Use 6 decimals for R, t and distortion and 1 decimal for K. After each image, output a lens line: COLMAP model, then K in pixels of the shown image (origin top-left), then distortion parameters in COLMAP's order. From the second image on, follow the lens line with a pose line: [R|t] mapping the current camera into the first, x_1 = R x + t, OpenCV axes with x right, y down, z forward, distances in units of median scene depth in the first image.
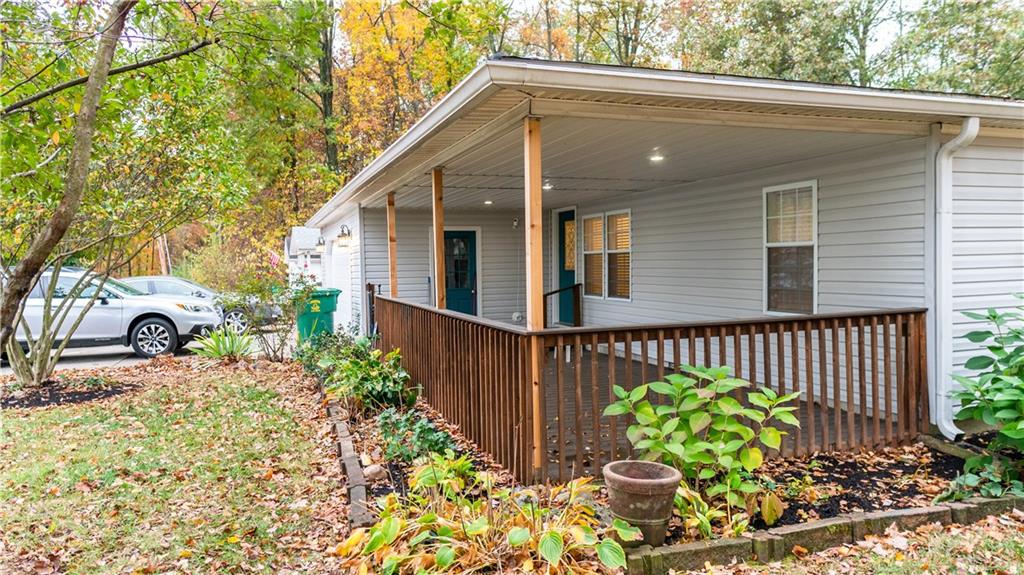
lens RADIAL K [[705.7, 0, 512.0], [0, 705.7, 287.5], [0, 0, 1]] dist [0.000726, 0.002436]
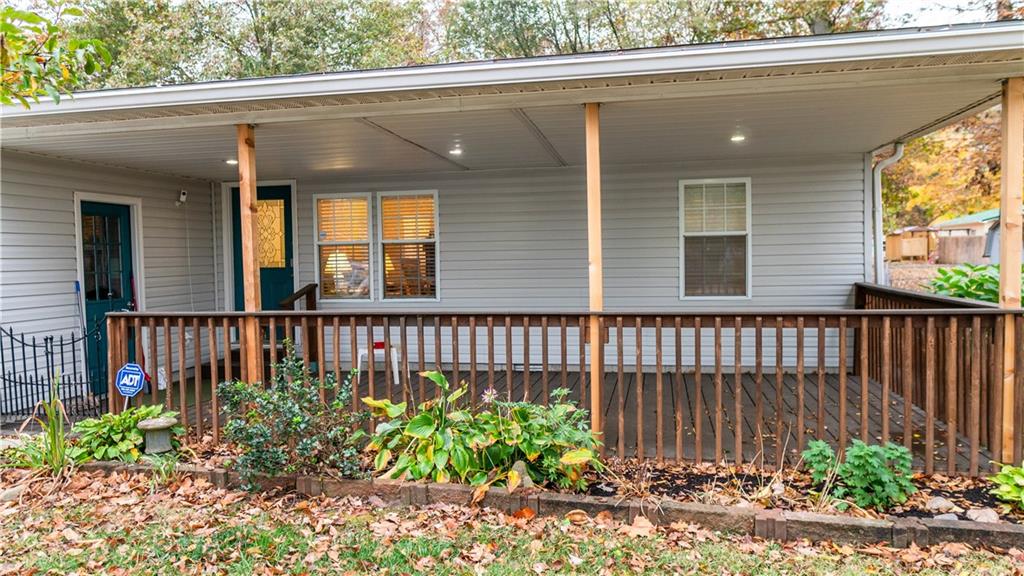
lens RADIAL K [[715.6, 0, 512.0], [0, 715.6, 288.0], [0, 0, 1]] dist [-0.000083, -0.001797]
pose [[0.519970, -0.032002, 0.853585, -0.700131], [0.042067, 0.999045, 0.011830, -0.002982], [-0.853148, 0.029756, 0.520820, 0.665464]]
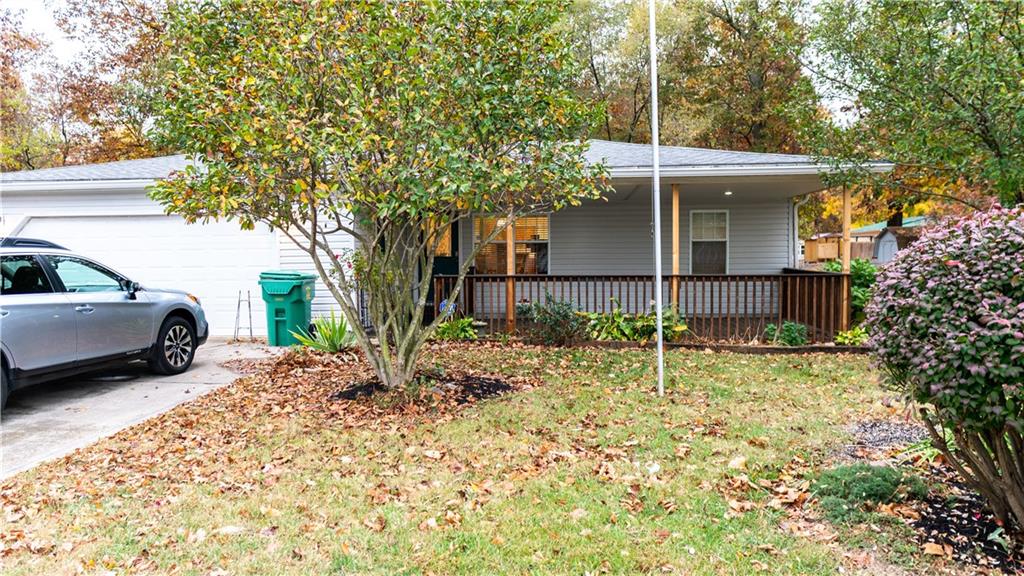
lens RADIAL K [[705.7, 0, 512.0], [0, 705.7, 288.0], [0, 0, 1]] dist [0.000726, 0.002436]
pose [[0.443665, -0.029238, 0.895716, -1.578039], [0.033356, 0.999314, 0.016097, 0.022001], [-0.895572, 0.022736, 0.444336, 0.593352]]
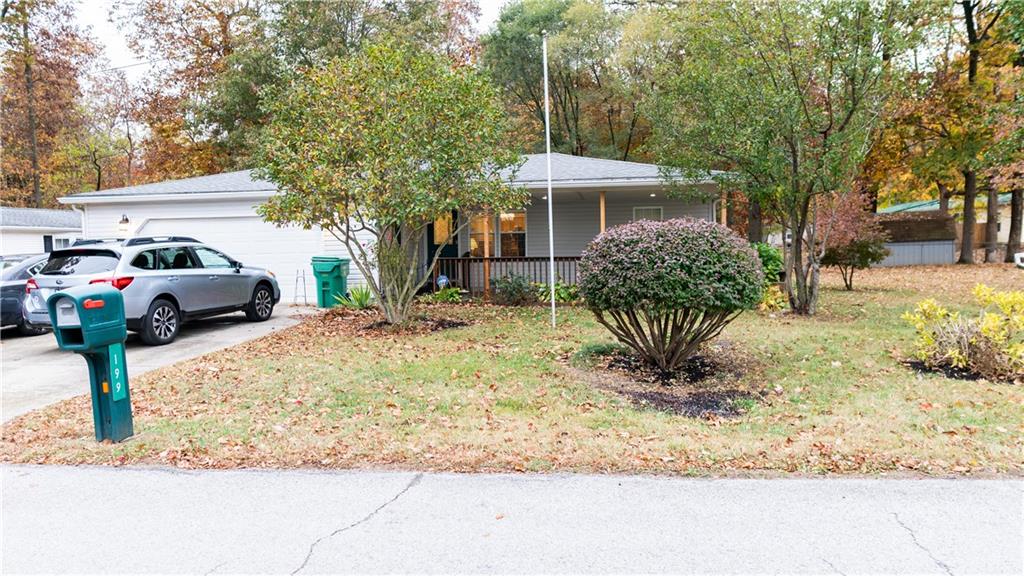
lens RADIAL K [[715.6, 0, 512.0], [0, 715.6, 288.0], [0, 0, 1]] dist [-0.000083, -0.001797]
pose [[0.489639, -0.048381, 0.870582, -2.066318], [0.041378, 0.998624, 0.032224, 0.044318], [-0.870943, 0.020245, 0.490968, 0.145479]]
